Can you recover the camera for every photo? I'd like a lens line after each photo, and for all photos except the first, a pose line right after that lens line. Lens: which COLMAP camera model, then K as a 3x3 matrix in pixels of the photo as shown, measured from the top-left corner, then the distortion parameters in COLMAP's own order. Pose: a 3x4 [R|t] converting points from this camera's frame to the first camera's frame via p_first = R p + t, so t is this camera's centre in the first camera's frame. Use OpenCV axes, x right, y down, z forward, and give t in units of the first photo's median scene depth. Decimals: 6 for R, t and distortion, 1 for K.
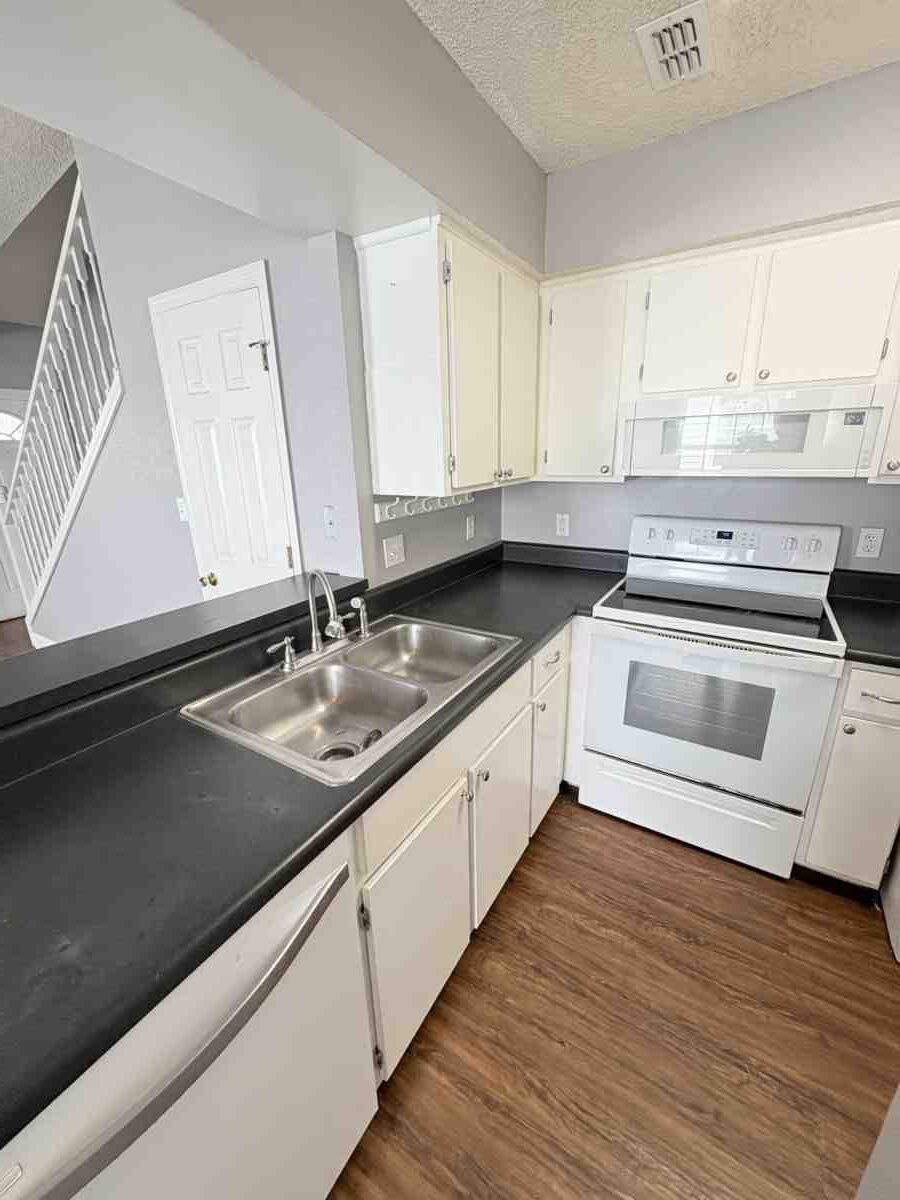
lens RADIAL K [[475.6, 0, 450.9], [0, 475.6, 599.8], [0, 0, 1]] dist [0.000311, 0.000213]
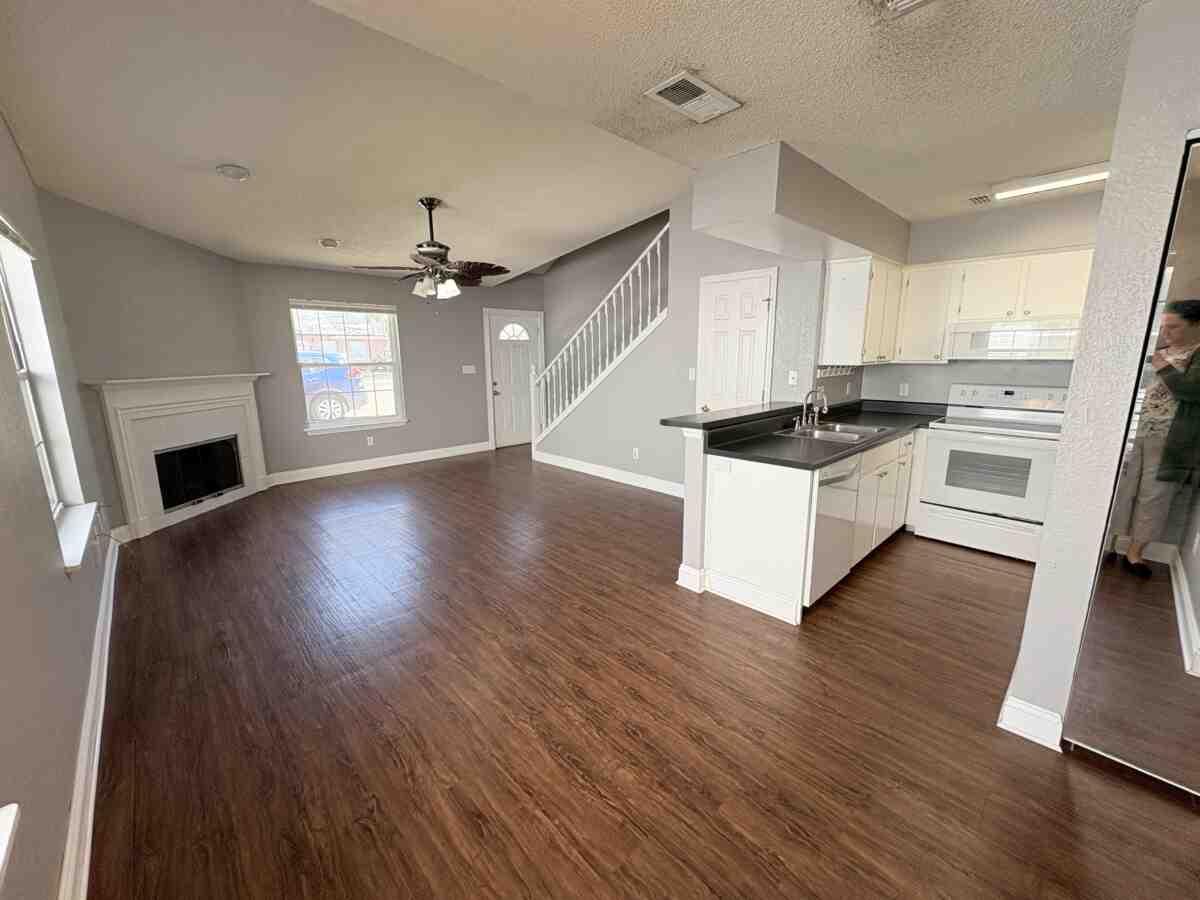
lens RADIAL K [[475.6, 0, 599.1], [0, 475.6, 449.3], [0, 0, 1]] dist [0.000311, 0.000213]
pose [[0.968088, 0.063840, -0.242342, -0.582122], [-0.088505, 0.991791, -0.092288, 0.454414], [0.234461, 0.110791, 0.965792, -1.310384]]
